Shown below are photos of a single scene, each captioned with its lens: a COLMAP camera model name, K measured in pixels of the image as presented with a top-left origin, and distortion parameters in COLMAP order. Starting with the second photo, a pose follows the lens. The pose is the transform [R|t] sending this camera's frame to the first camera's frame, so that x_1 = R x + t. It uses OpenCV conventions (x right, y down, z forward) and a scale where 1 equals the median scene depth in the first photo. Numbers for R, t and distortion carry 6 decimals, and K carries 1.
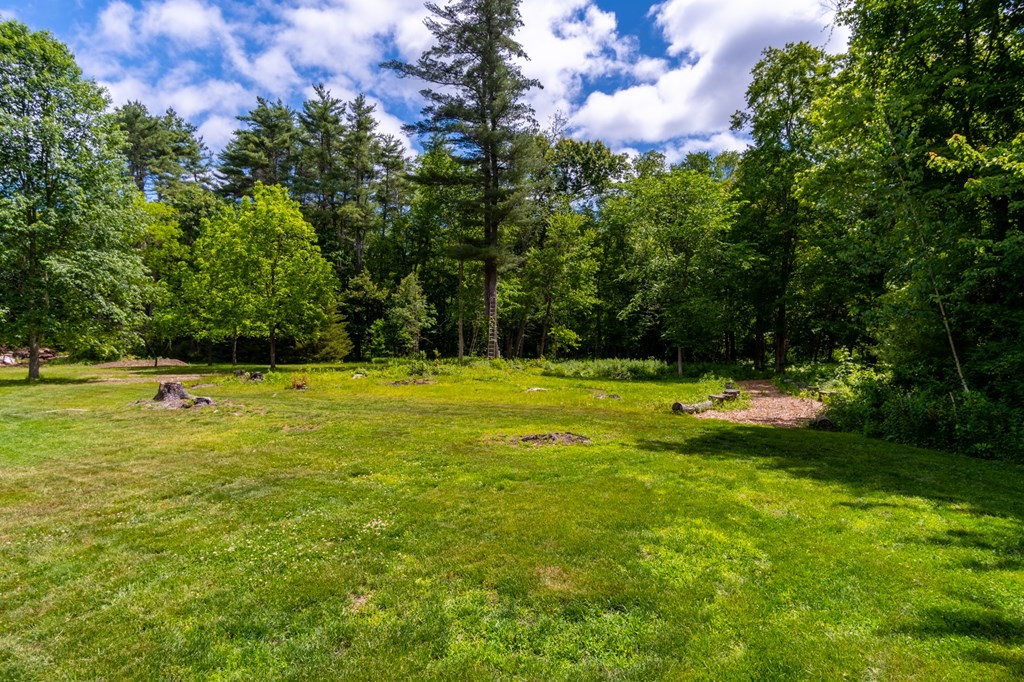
lens RADIAL K [[536.3, 0, 512.1], [0, 536.3, 343.0], [0, 0, 1]] dist [0.005312, -0.000043]
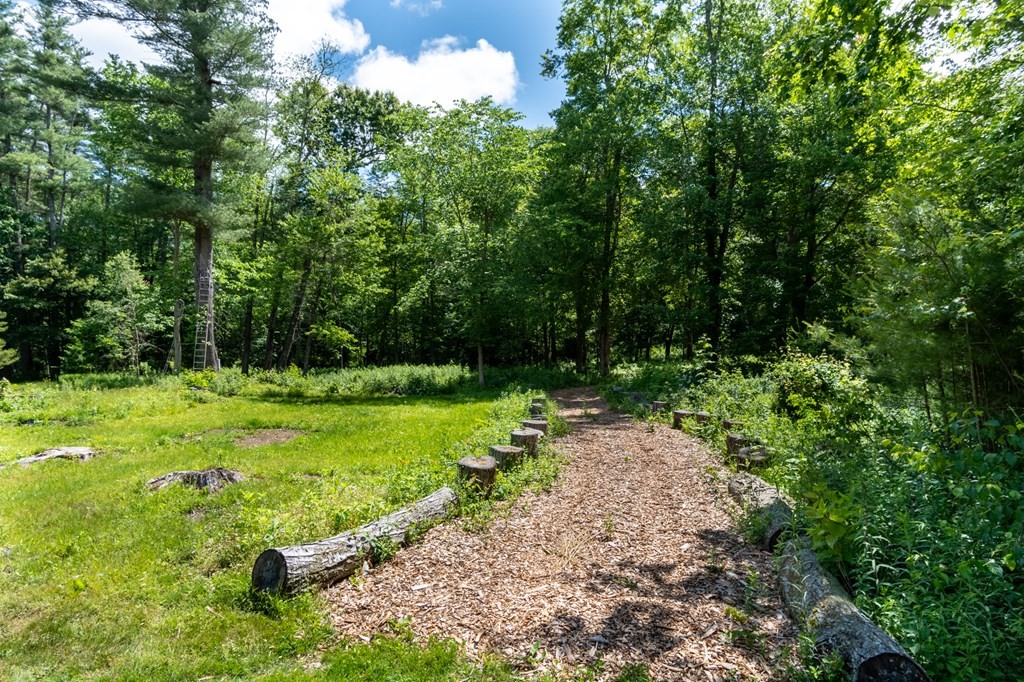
lens RADIAL K [[536.3, 0, 511.6], [0, 536.3, 343.2], [0, 0, 1]] dist [0.005312, -0.000043]
pose [[0.954181, -0.019901, 0.298567, 0.108482], [0.023276, 0.999699, -0.007755, 0.007441], [-0.298323, 0.014349, 0.954357, 0.236437]]
